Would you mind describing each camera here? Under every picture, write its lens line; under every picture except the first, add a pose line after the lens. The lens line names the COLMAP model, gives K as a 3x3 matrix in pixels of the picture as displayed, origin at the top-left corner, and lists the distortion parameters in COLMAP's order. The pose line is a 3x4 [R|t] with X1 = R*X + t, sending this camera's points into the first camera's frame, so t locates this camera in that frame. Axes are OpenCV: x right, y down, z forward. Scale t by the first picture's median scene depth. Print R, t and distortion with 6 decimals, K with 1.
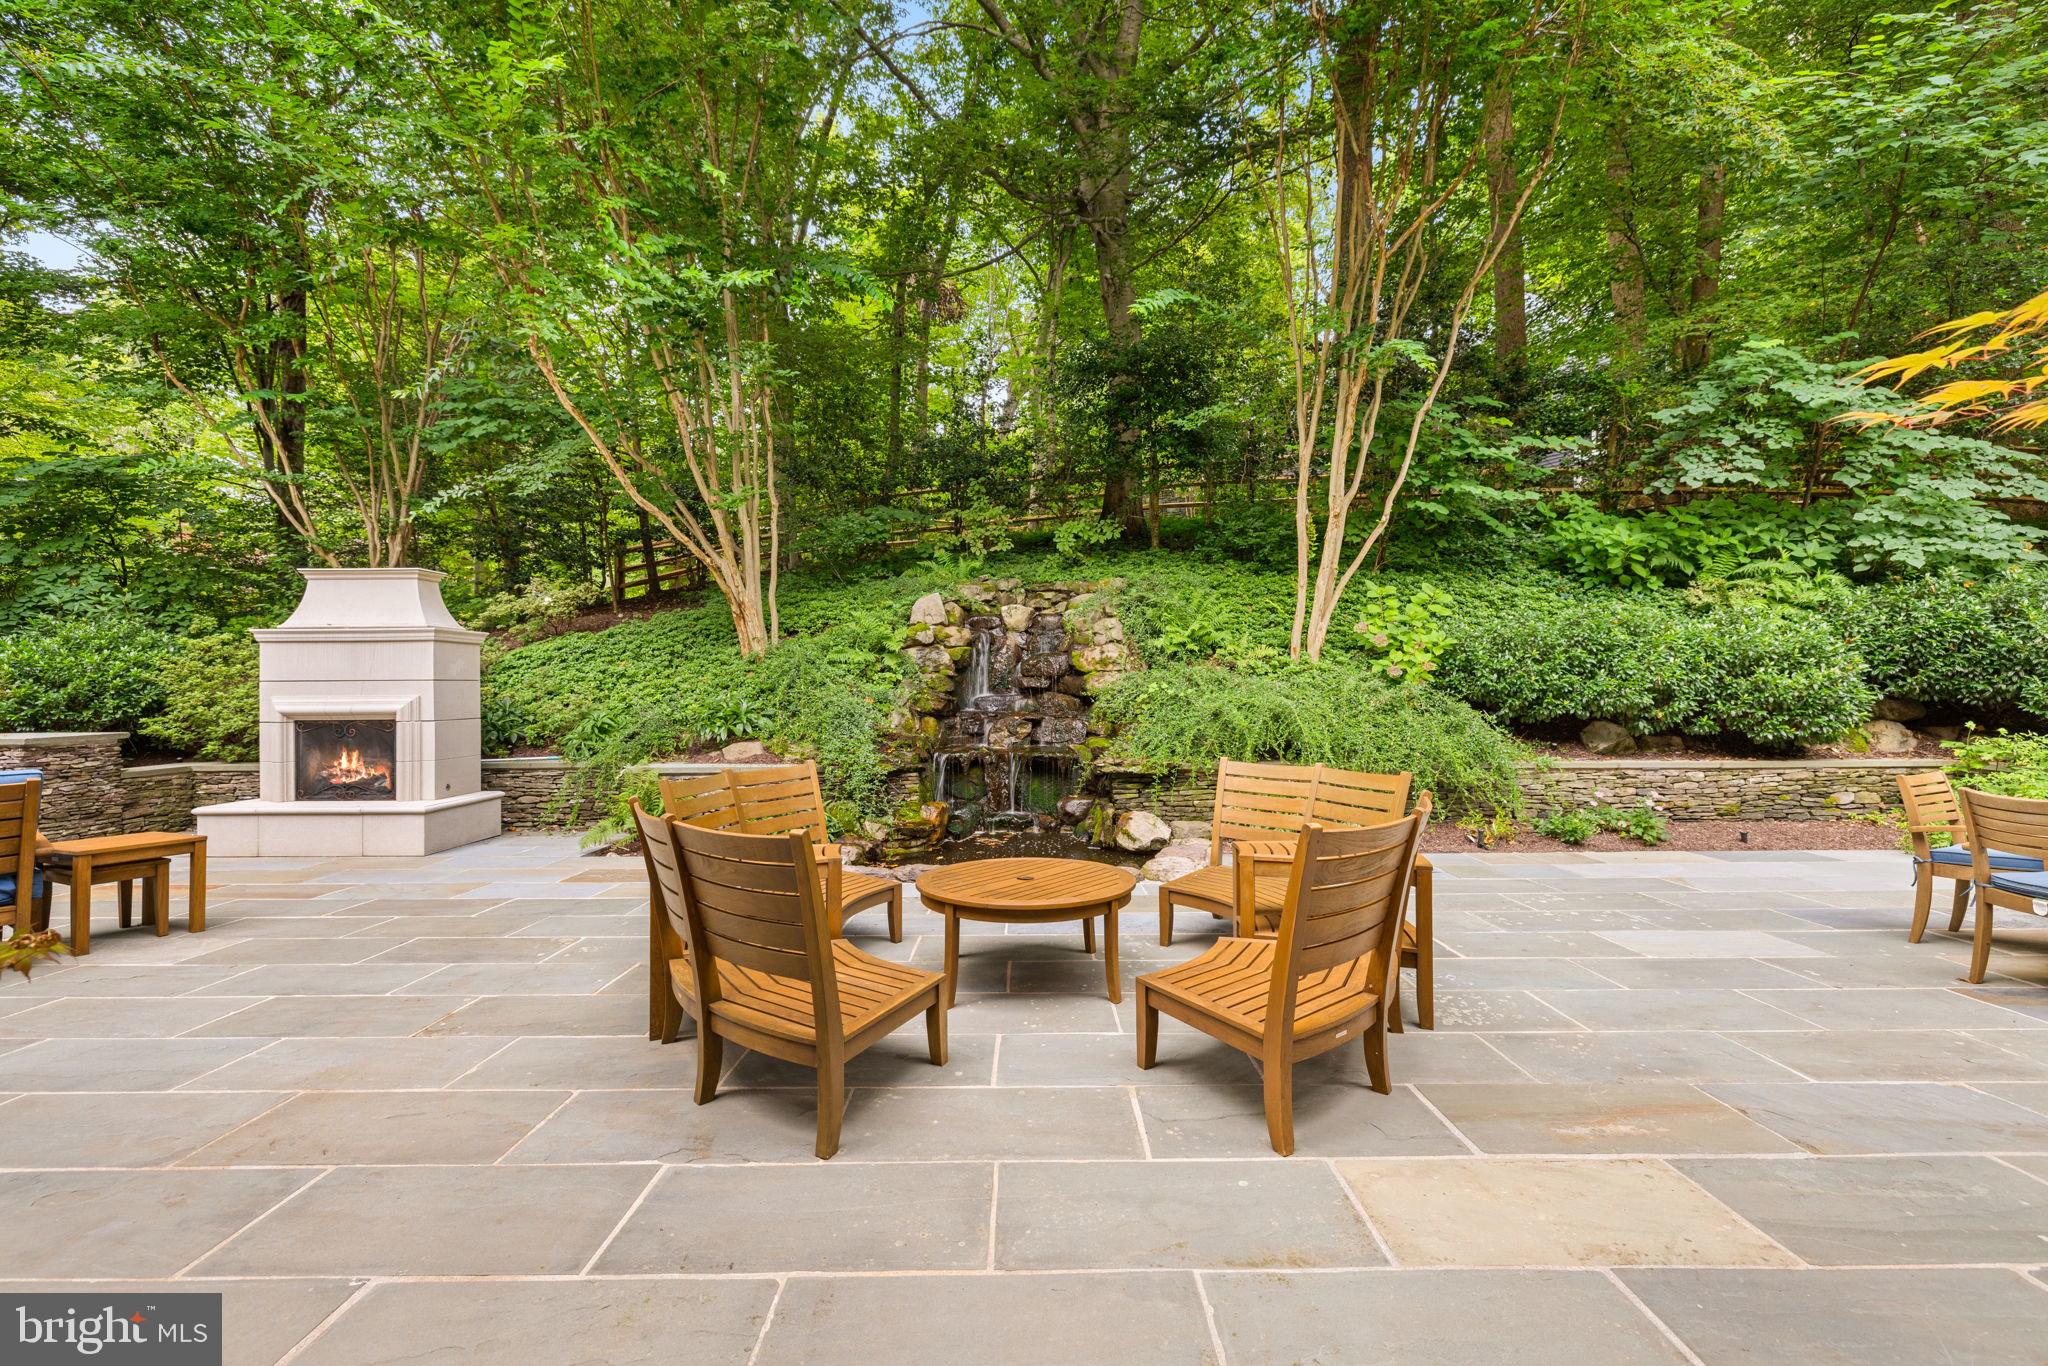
lens RADIAL K [[856.7, 0, 1027.9], [0, 856.7, 678.0], [0, 0, 1]] dist [0.000217, 0.000371]
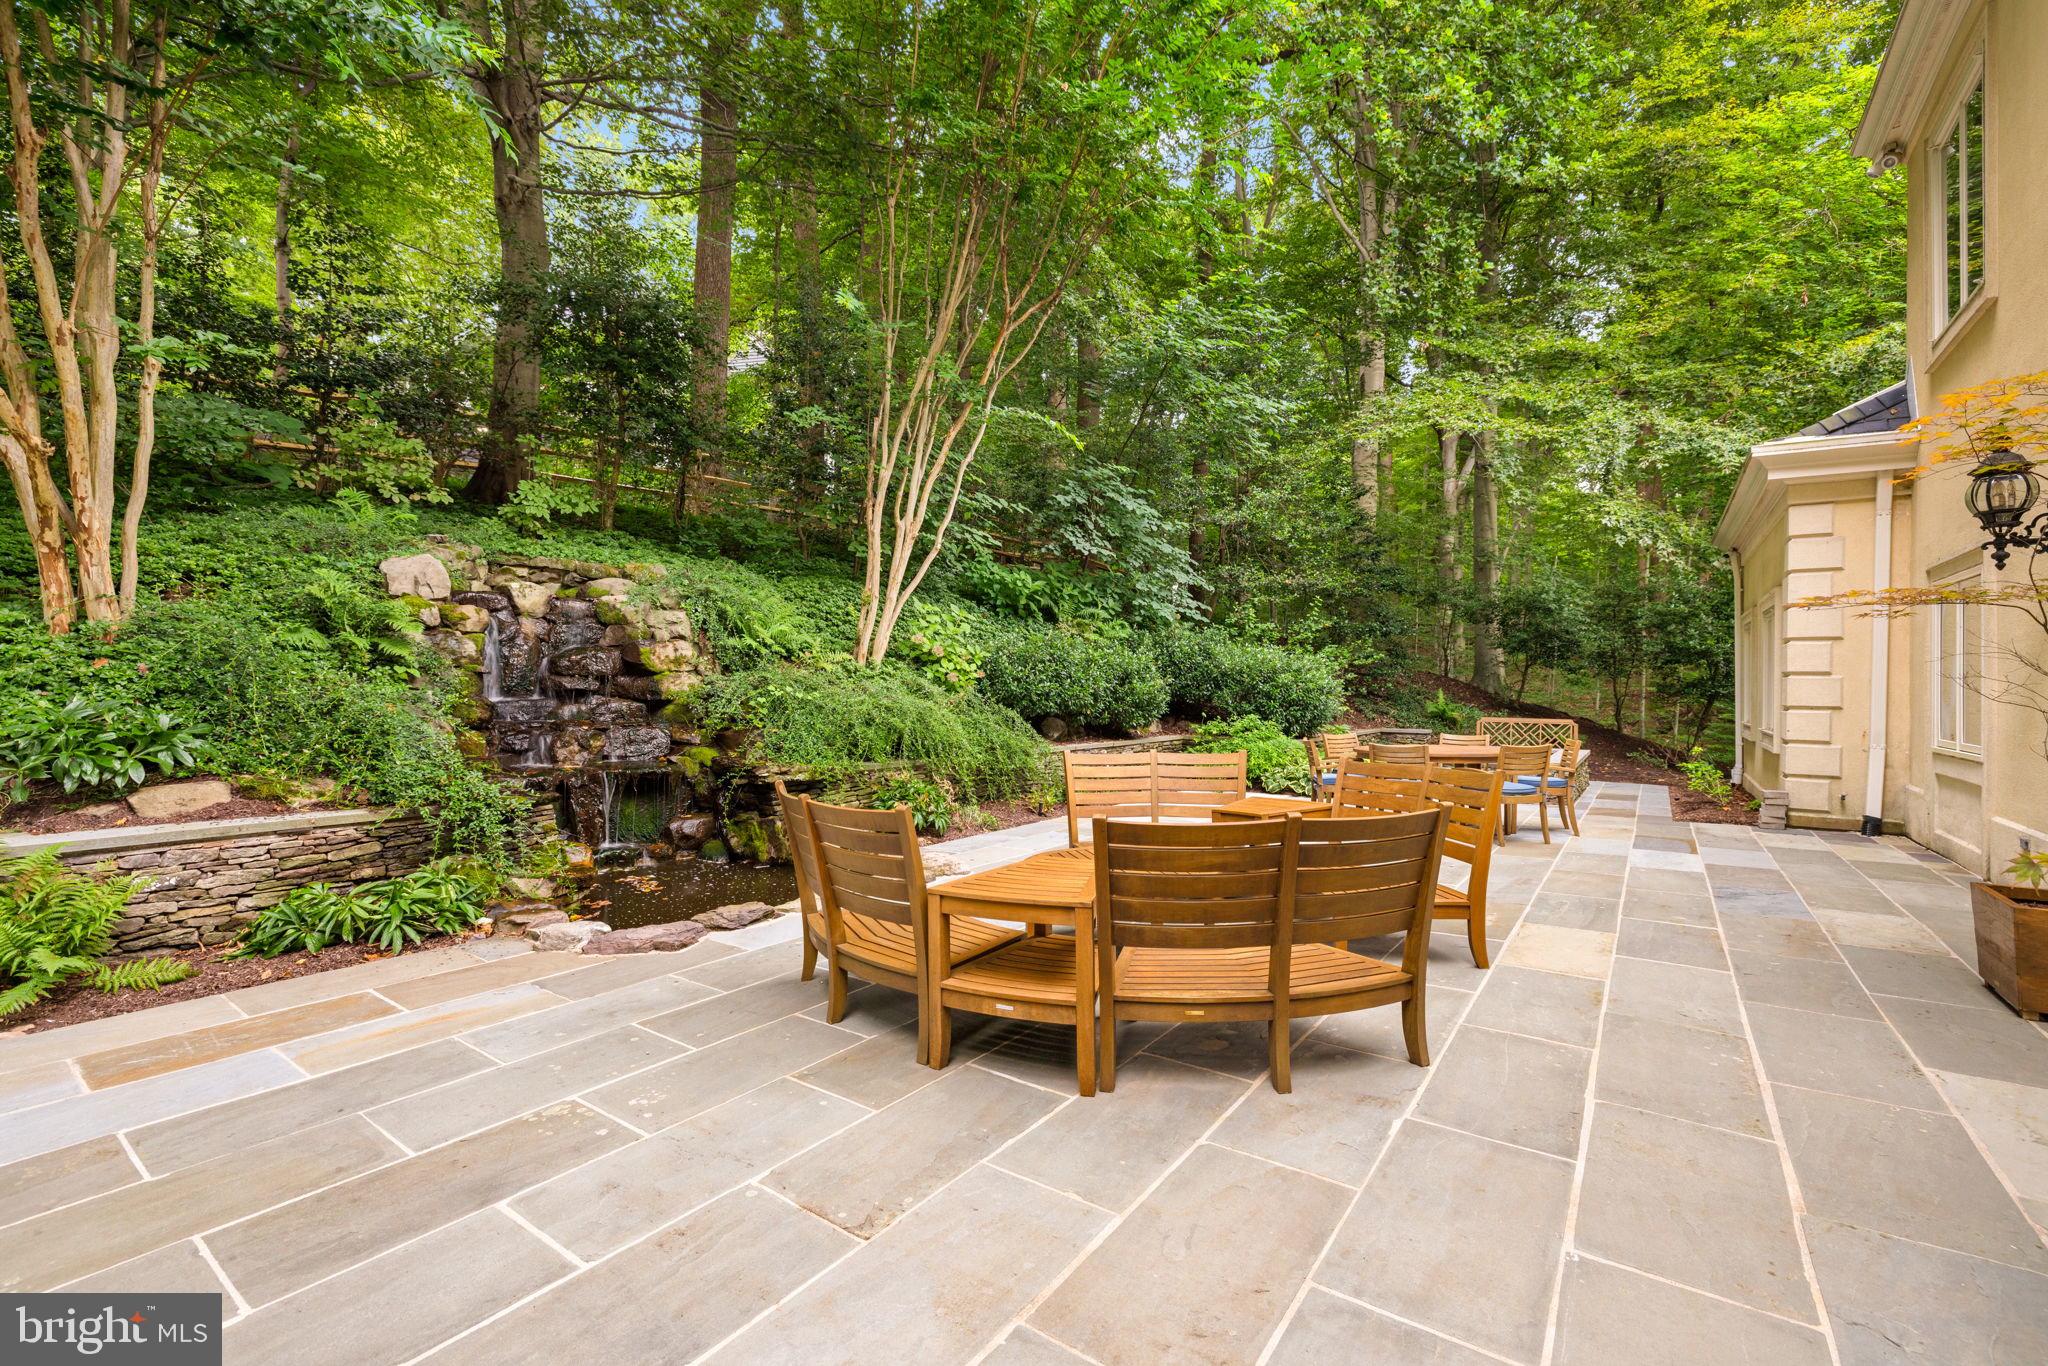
lens RADIAL K [[874.5, 0, 1025.8], [0, 874.5, 677.8], [0, 0, 1]] dist [-0.000529, 0.000115]
pose [[0.583868, 0.017247, 0.811665, -0.490874], [-0.012563, 0.999847, -0.012209, 0.005625], [-0.811751, -0.003068, 0.583995, 0.221629]]
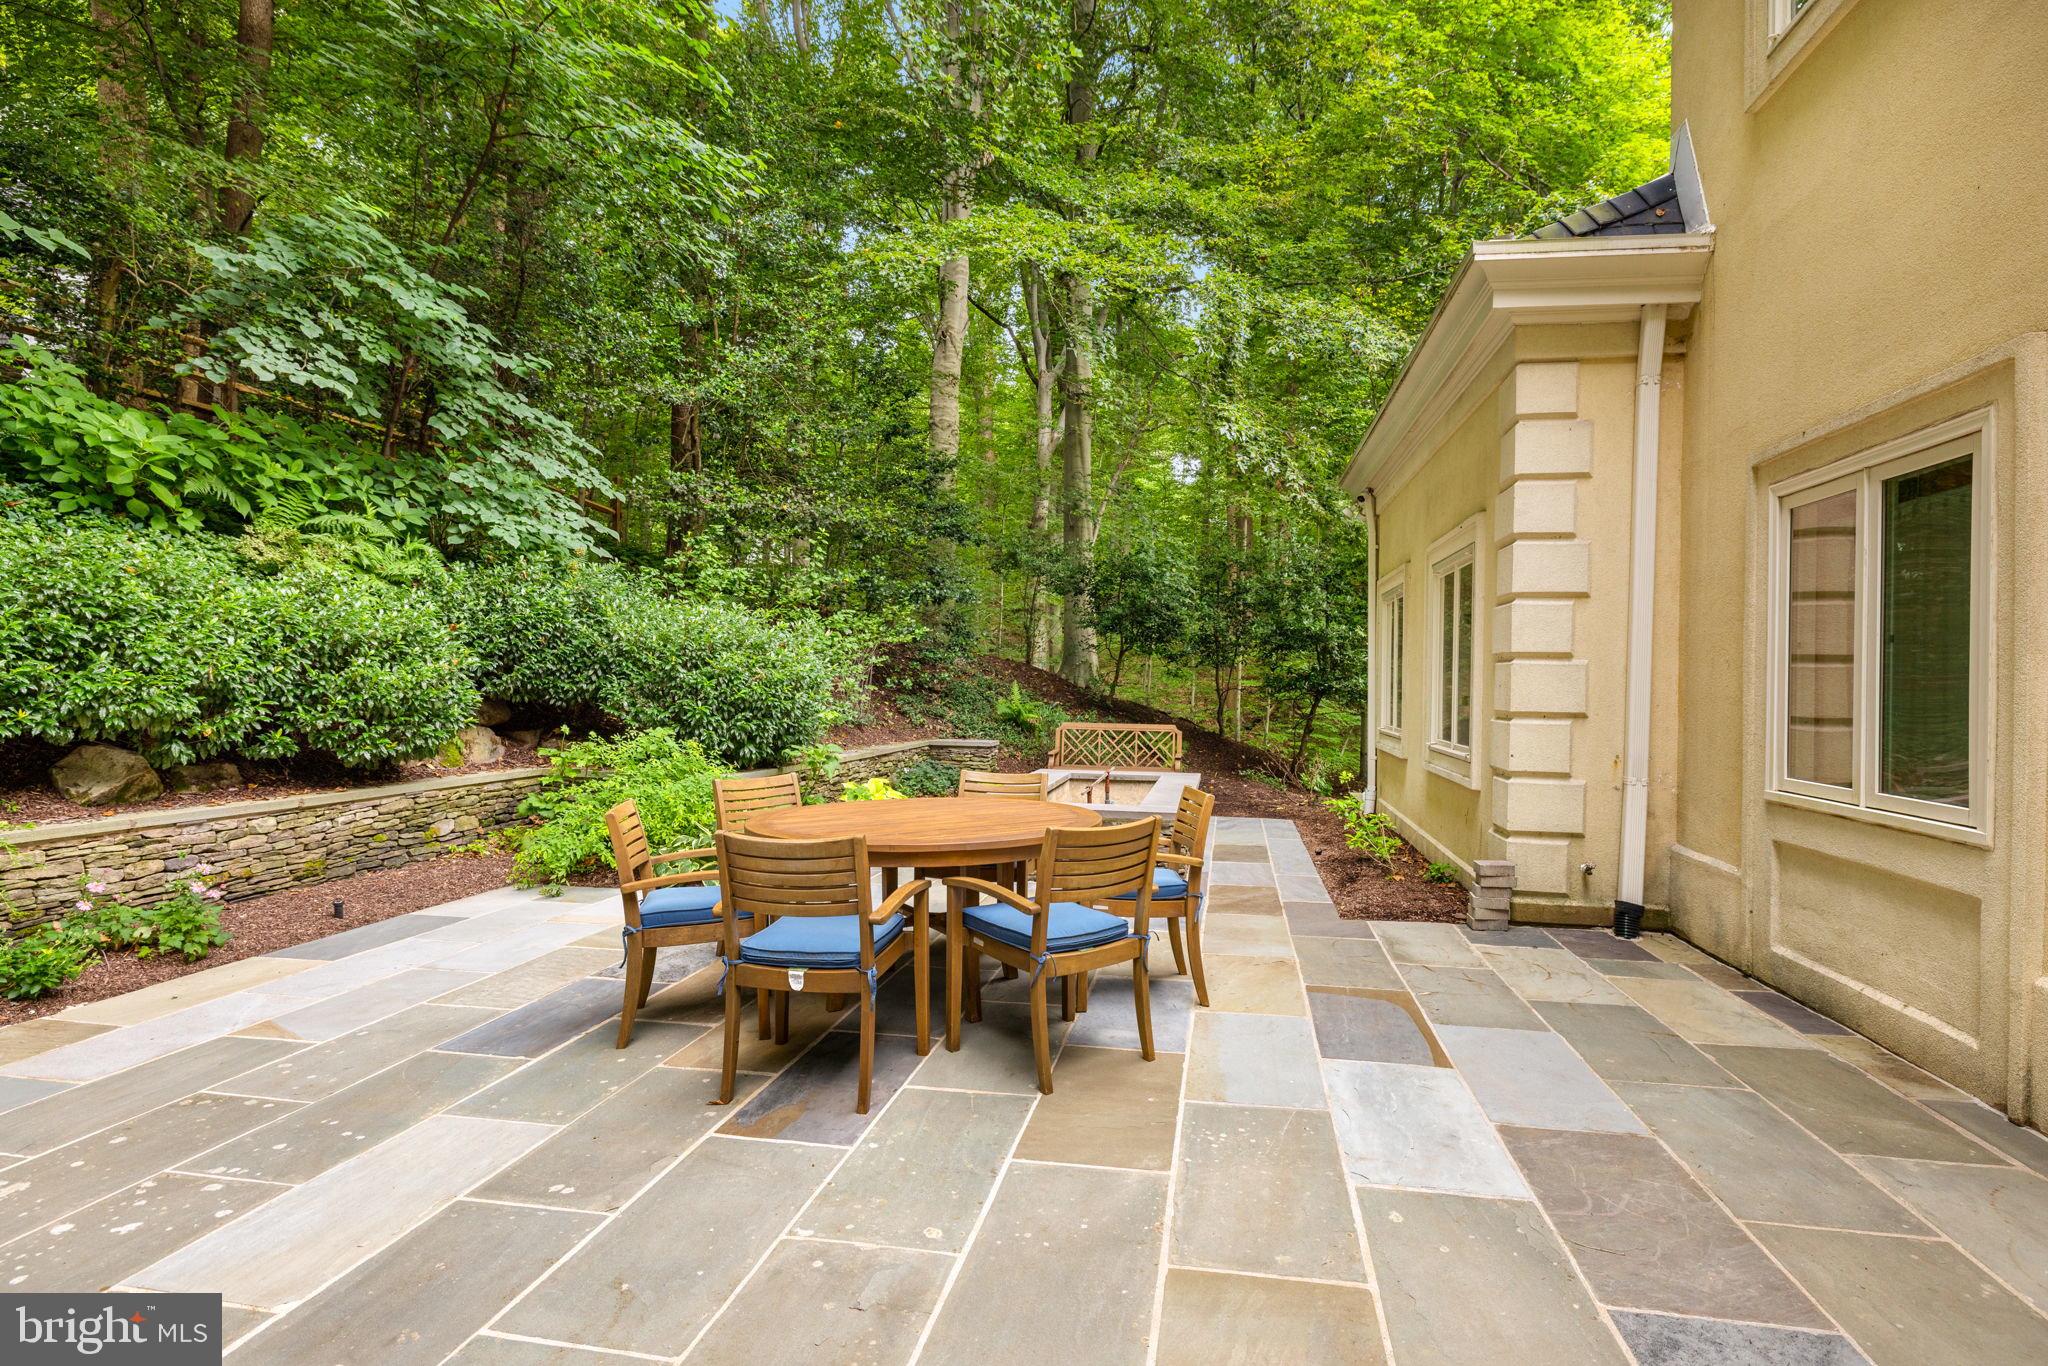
lens RADIAL K [[989.2, 0, 1026.5], [0, 989.2, 678.5], [0, 0, 1]] dist [-0.001042, 0.000072]
pose [[0.201098, 0.010731, 0.979512, 0.162914], [-0.015652, 0.999848, -0.007741, 0.002365], [-0.979446, -0.013775, 0.201235, 0.281965]]
